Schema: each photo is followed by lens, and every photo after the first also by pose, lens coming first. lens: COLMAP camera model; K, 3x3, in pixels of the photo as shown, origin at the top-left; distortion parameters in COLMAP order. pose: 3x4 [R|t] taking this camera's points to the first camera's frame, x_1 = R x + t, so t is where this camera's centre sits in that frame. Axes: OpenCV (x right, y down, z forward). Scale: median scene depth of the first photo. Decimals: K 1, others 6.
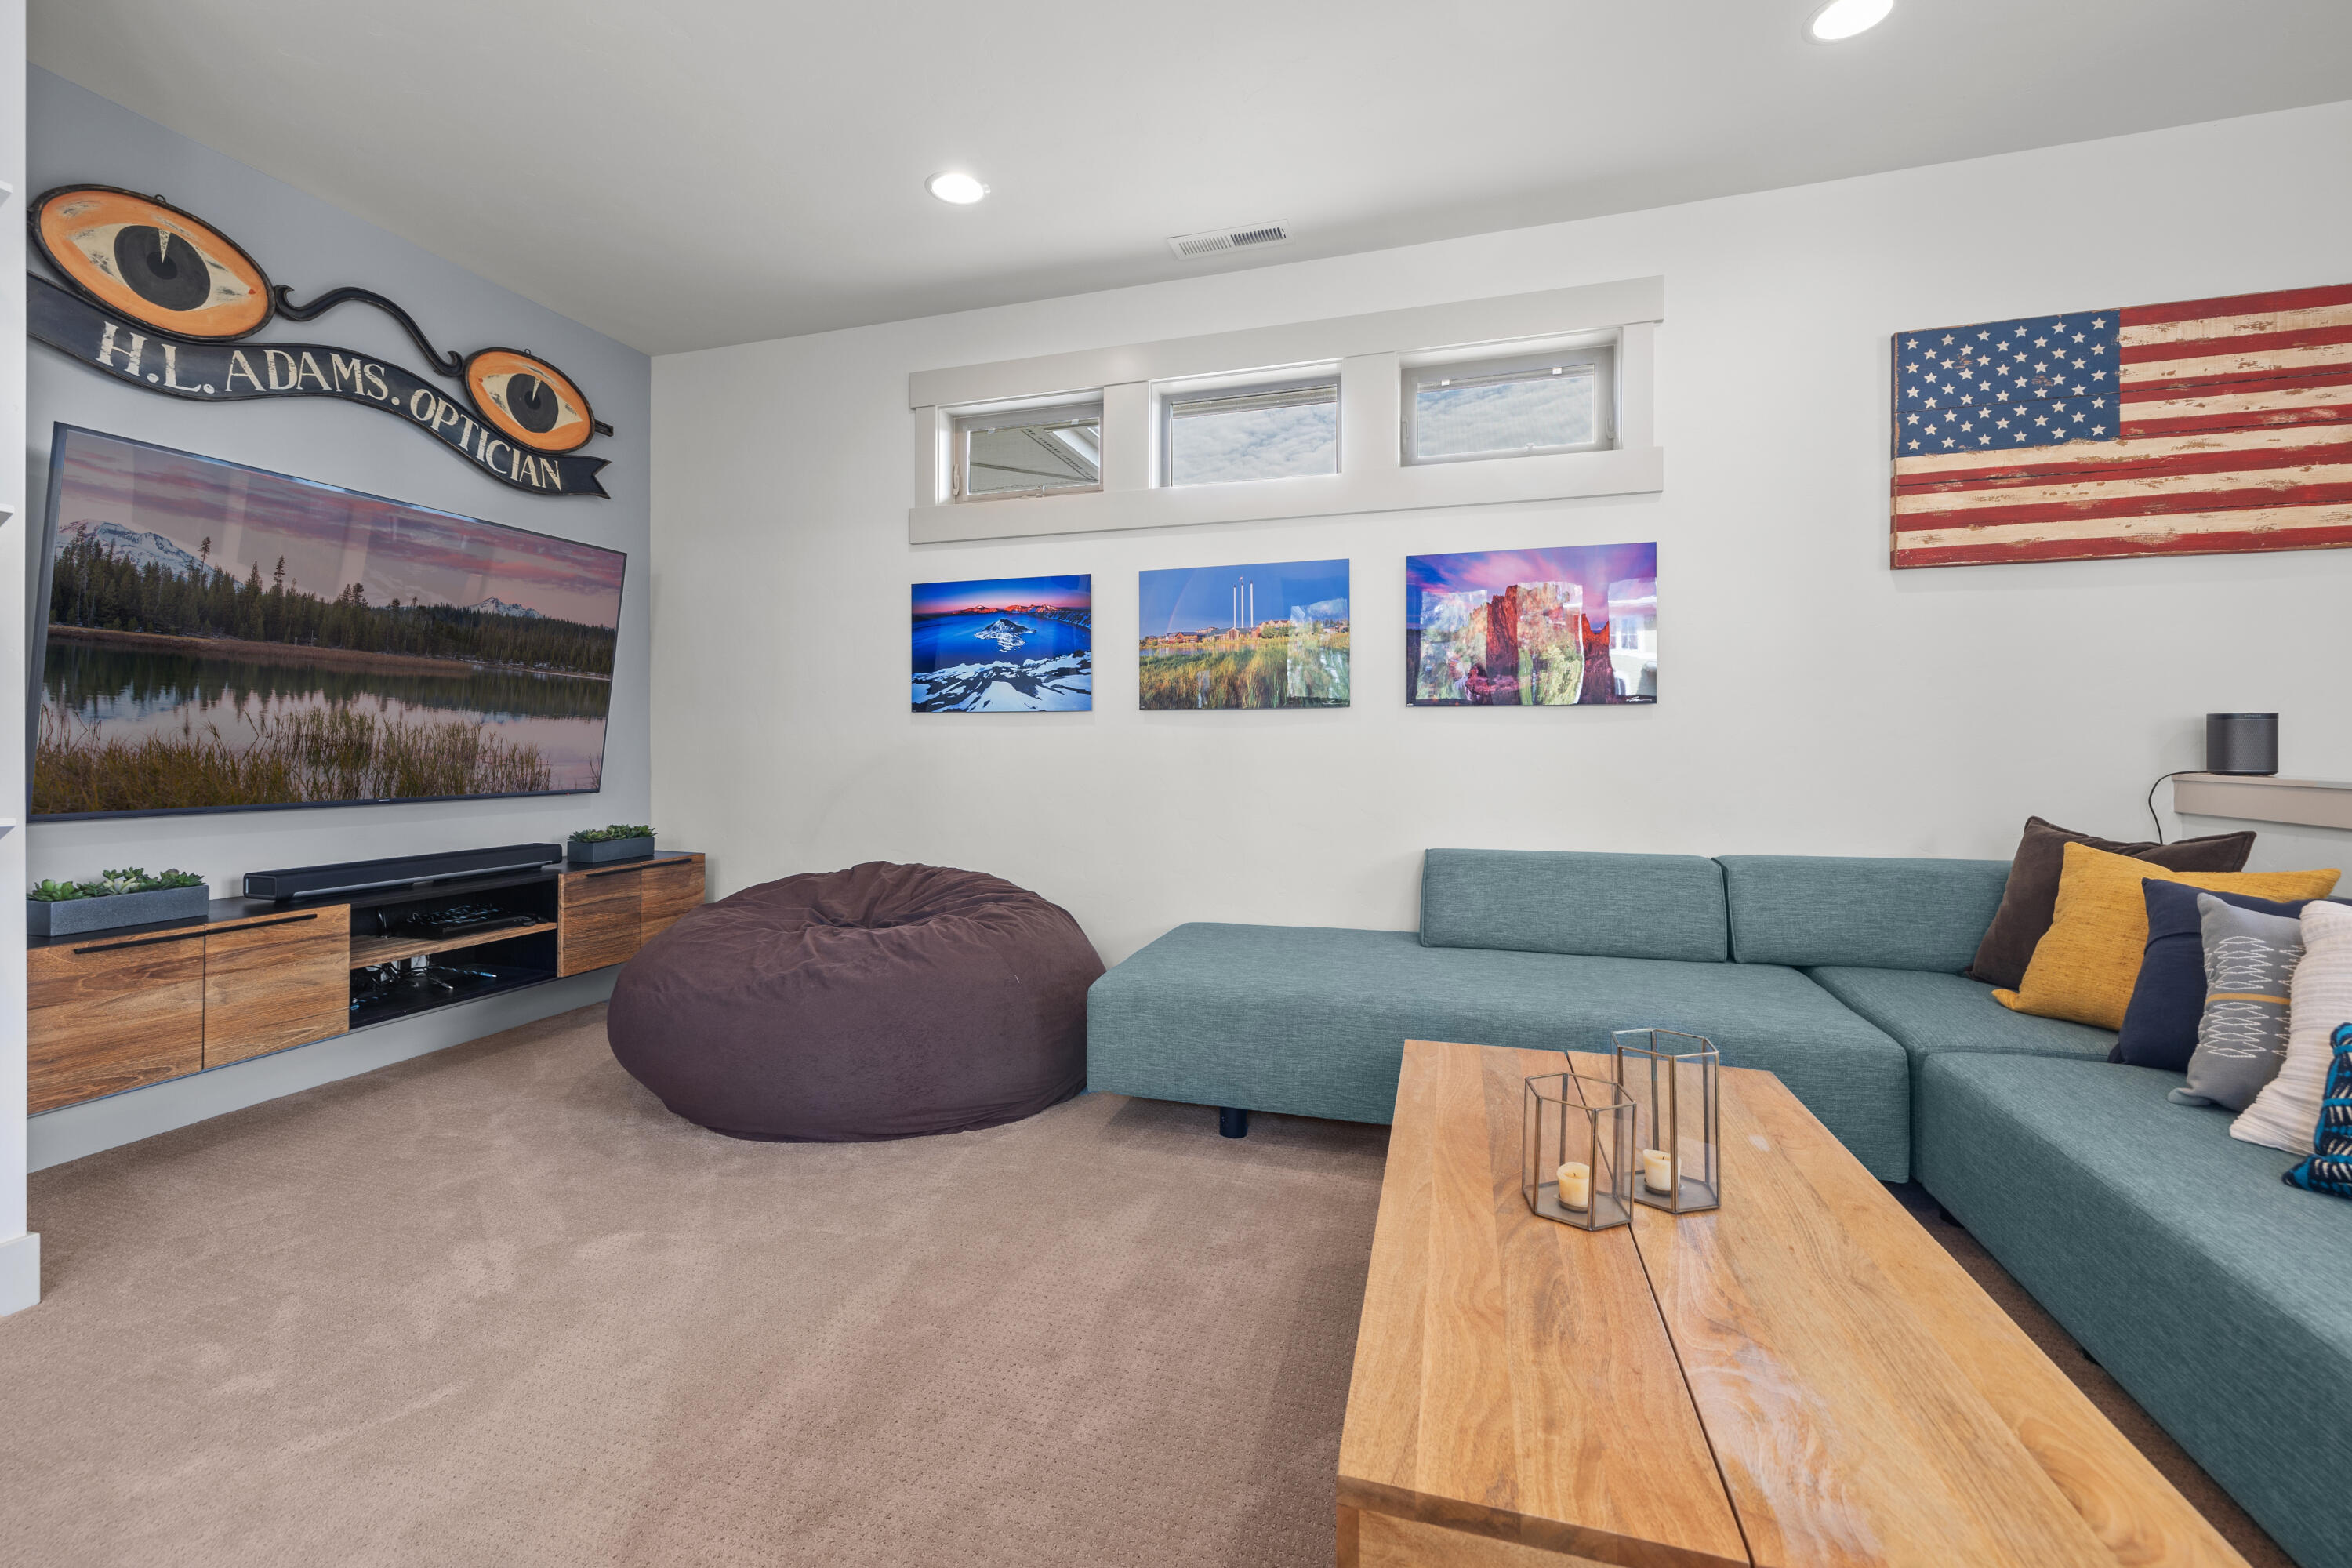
lens RADIAL K [[1000.0, 0, 1168.1], [0, 1000.0, 749.7], [0, 0, 1]] dist [-0.000141, 0.000360]
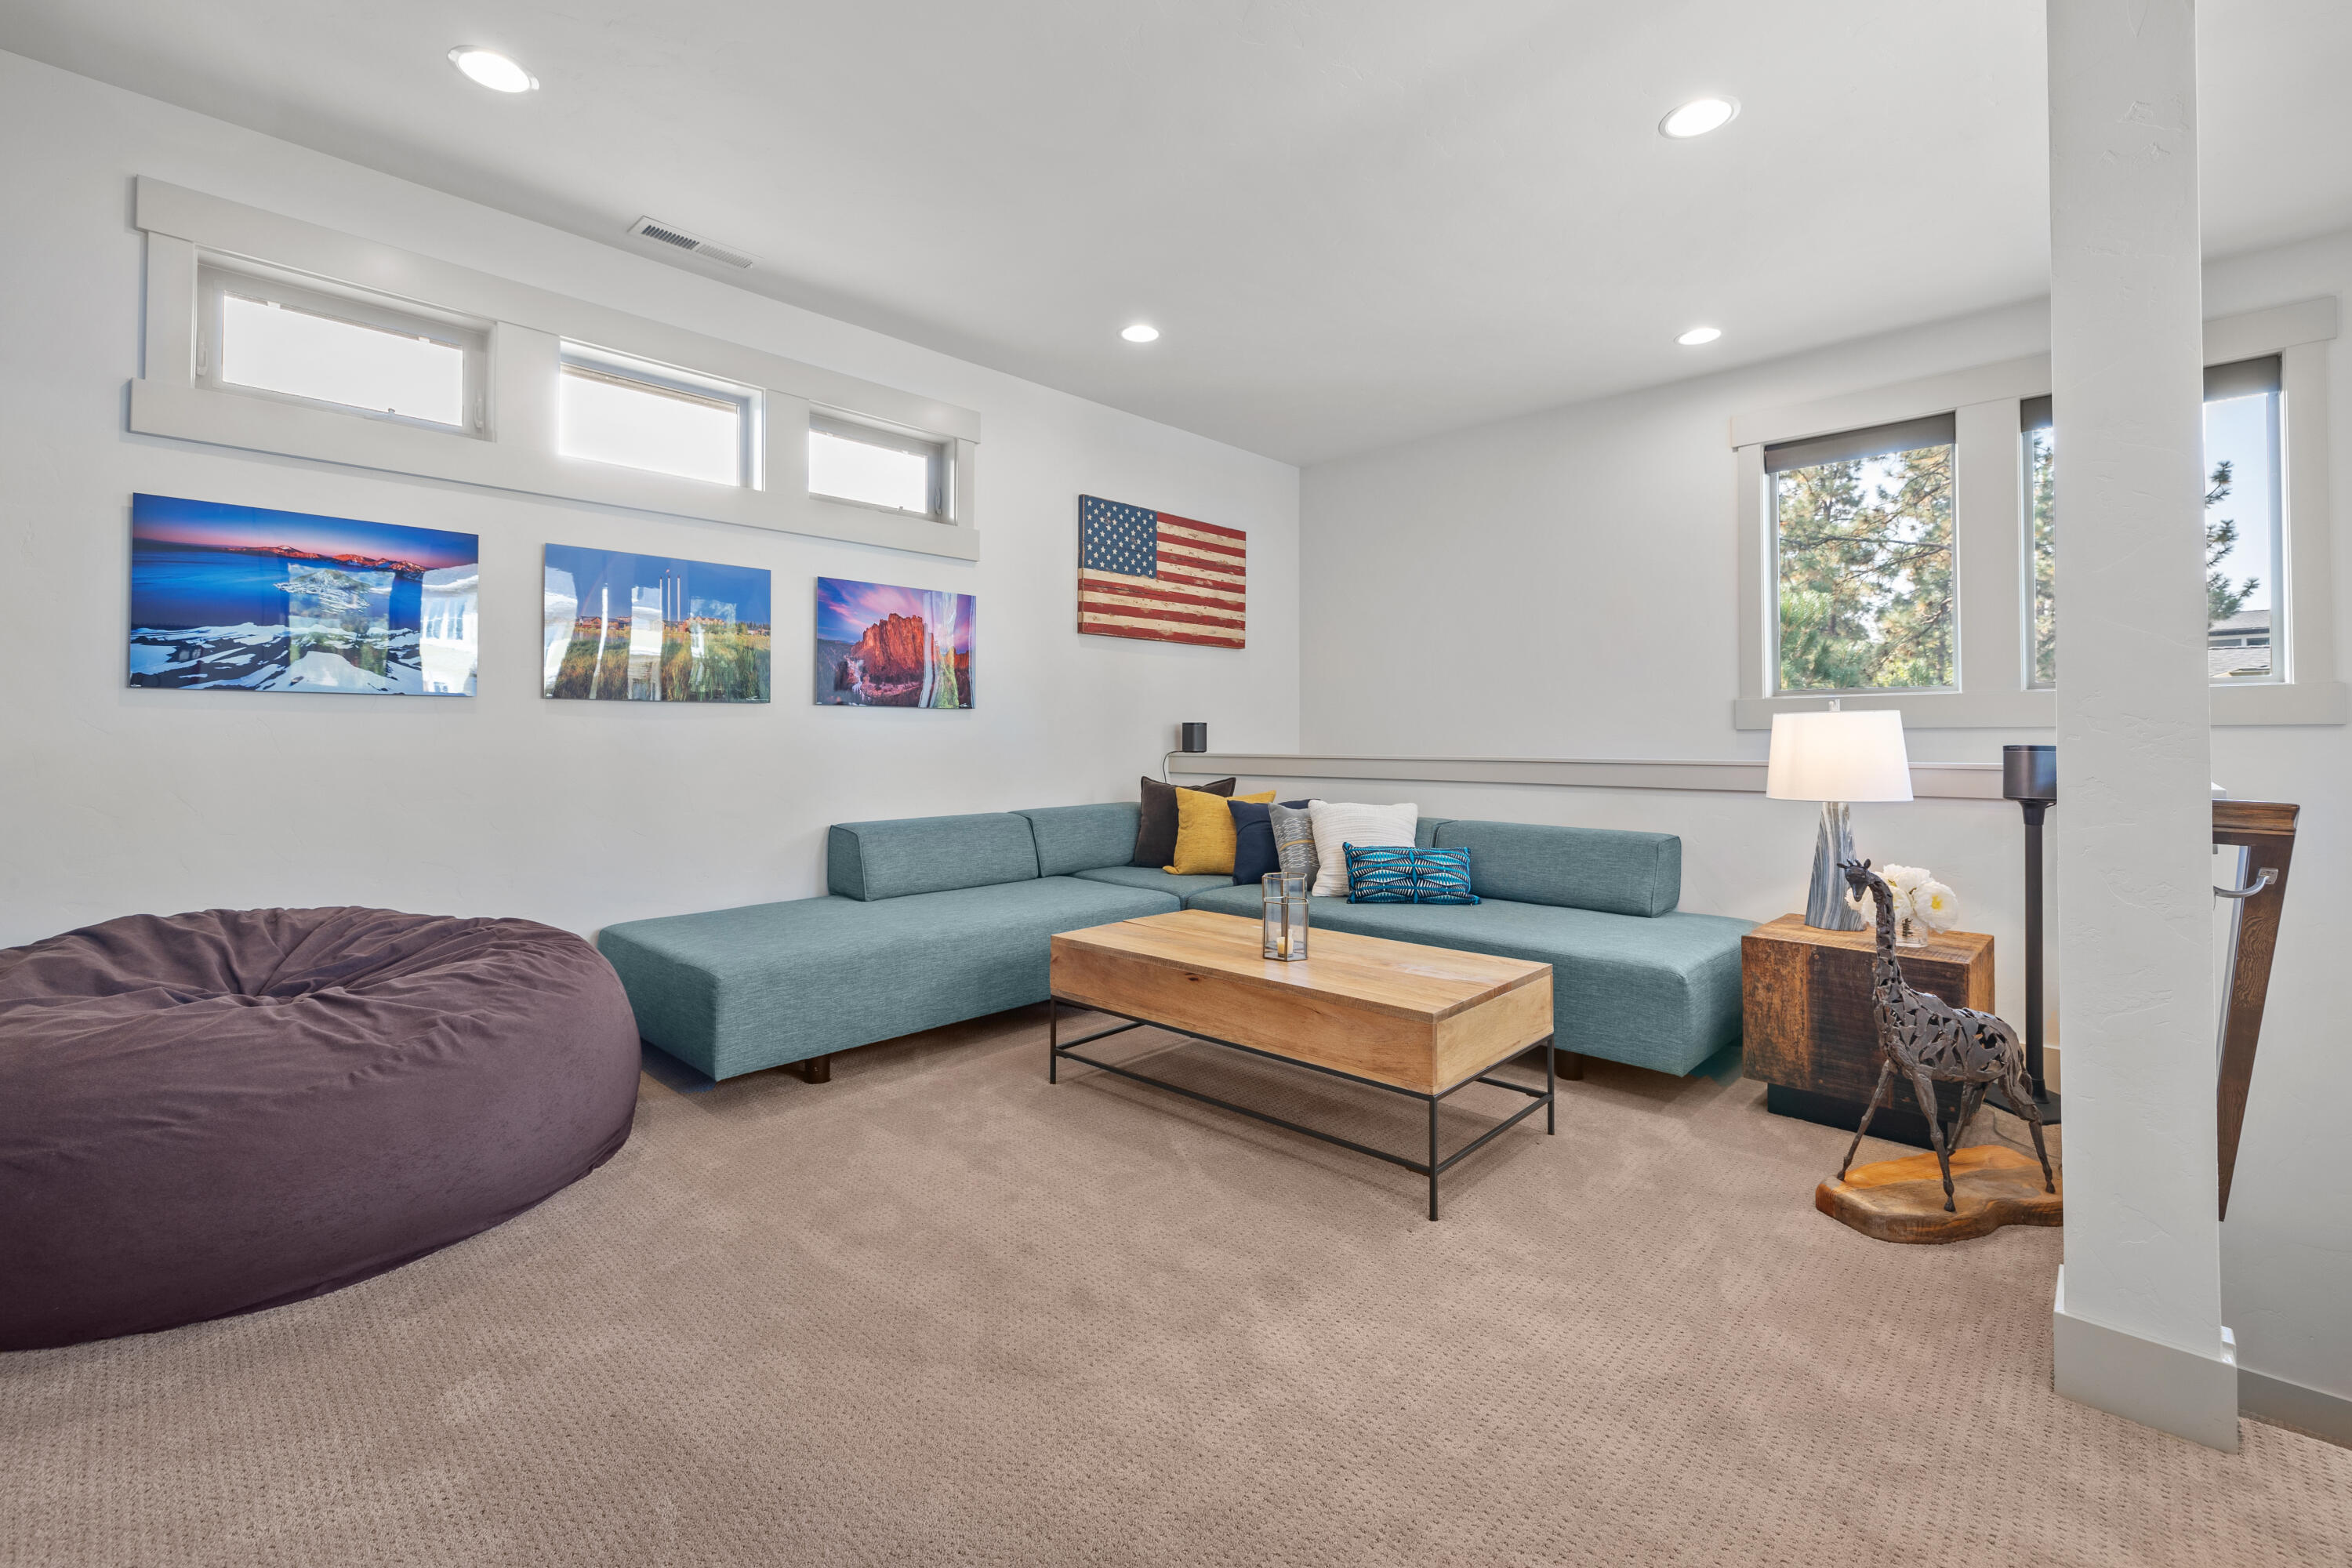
lens RADIAL K [[988.1, 0, 1174.5], [0, 988.1, 728.0], [0, 0, 1]] dist [-0.000265, 0.000228]
pose [[0.438593, 0.010214, 0.898628, -0.712082], [0.005722, 0.999883, -0.014157, 0.003177], [-0.898668, 0.011351, 0.438483, 0.134434]]
